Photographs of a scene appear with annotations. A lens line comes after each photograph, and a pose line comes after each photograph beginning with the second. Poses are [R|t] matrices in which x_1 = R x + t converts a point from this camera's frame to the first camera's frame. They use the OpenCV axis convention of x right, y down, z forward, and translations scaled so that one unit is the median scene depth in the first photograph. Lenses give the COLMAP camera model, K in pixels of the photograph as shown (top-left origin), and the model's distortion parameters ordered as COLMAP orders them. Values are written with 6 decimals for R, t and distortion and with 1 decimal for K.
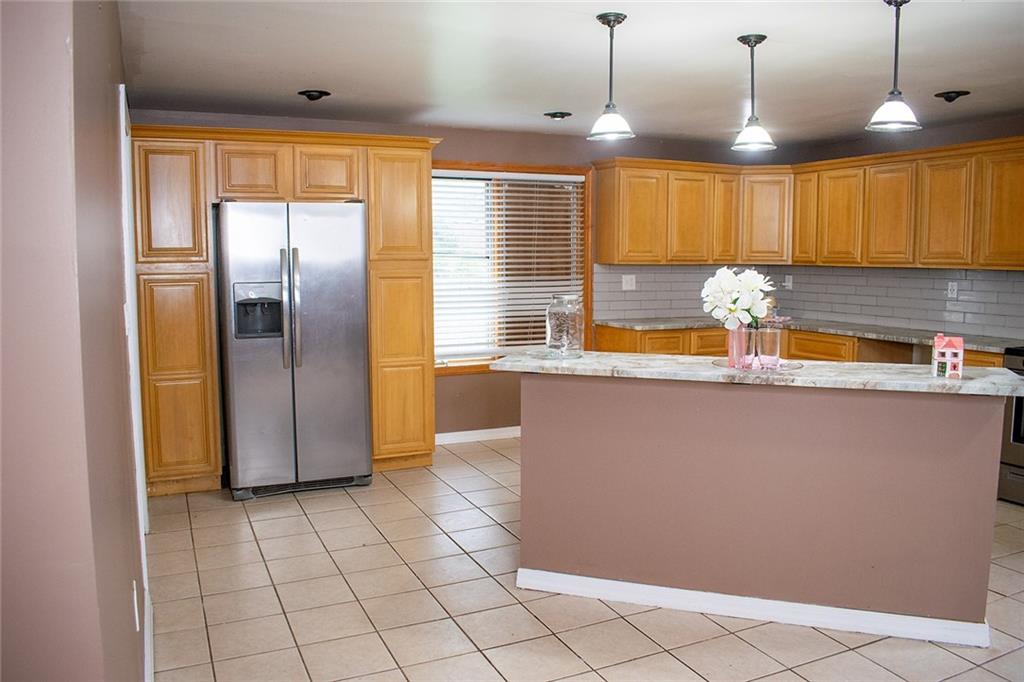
lens RADIAL K [[817.2, 0, 512.0], [0, 817.2, 341.0], [0, 0, 1]] dist [-0.008664, -0.008695]
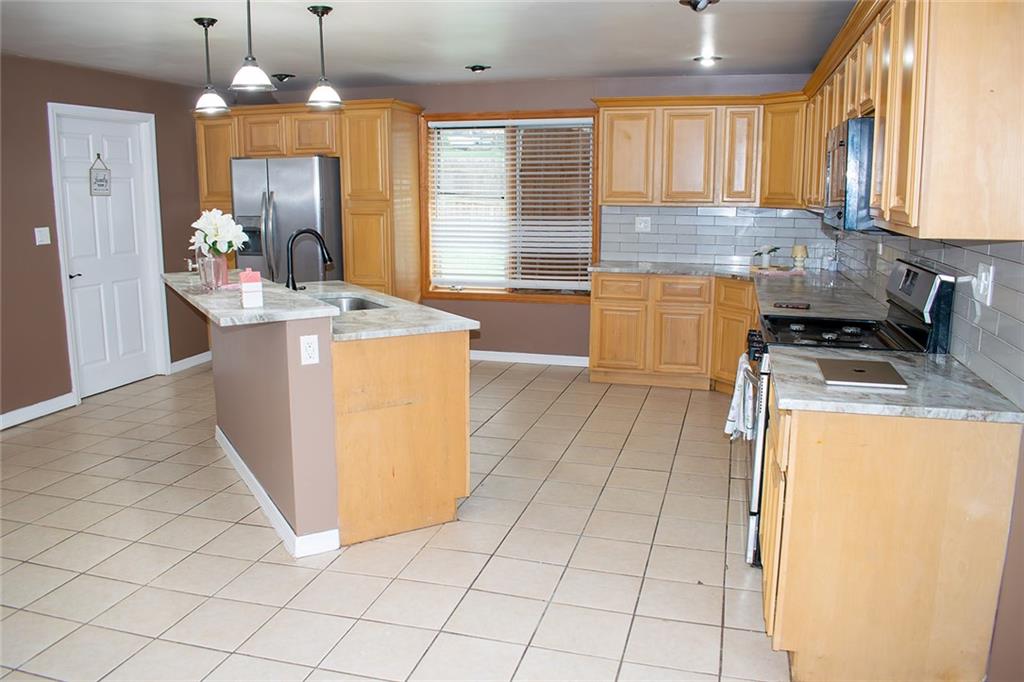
lens RADIAL K [[789.8, 0, 512.0], [0, 789.8, 341.0], [0, 0, 1]] dist [0.003037, -0.152173]
pose [[0.765463, 0.121984, -0.631811, 0.706565], [-0.068704, 0.991748, 0.108239, -0.026475], [0.639801, -0.039445, 0.767528, 0.176297]]
